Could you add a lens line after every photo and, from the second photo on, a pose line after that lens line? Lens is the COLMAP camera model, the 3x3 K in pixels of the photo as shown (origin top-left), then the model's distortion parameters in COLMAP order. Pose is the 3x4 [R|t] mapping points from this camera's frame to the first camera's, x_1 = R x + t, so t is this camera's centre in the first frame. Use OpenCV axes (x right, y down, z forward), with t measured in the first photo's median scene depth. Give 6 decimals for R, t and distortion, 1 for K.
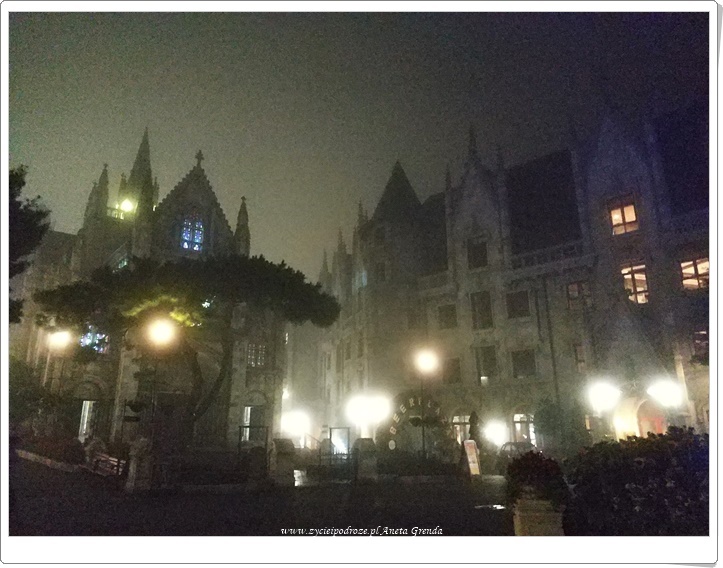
lens RADIAL K [[578.7, 0, 345.9], [0, 578.7, 272.1], [0, 0, 1]] dist [0.000802, -0.003879]
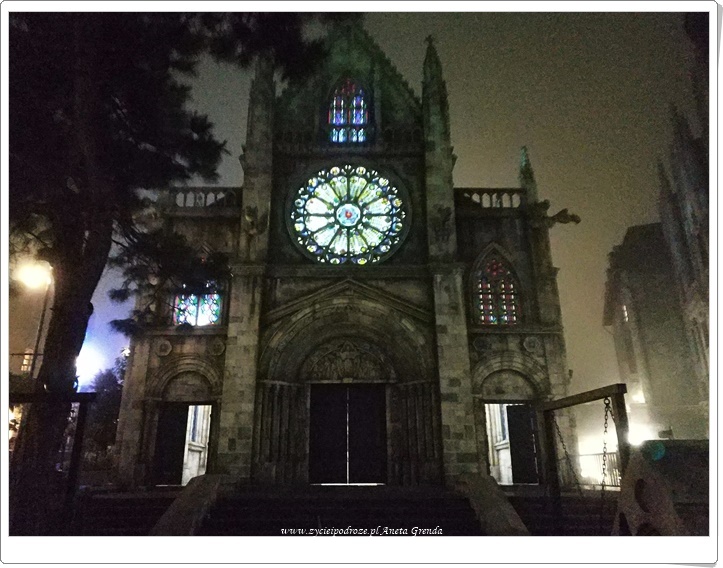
lens RADIAL K [[578.7, 0, 345.9], [0, 578.7, 272.1], [0, 0, 1]] dist [0.000802, -0.003879]
pose [[0.799182, -0.206206, -0.564612, 0.012457], [0.170778, 0.978500, -0.115638, 0.057188], [0.576318, -0.004007, 0.817215, 0.187545]]
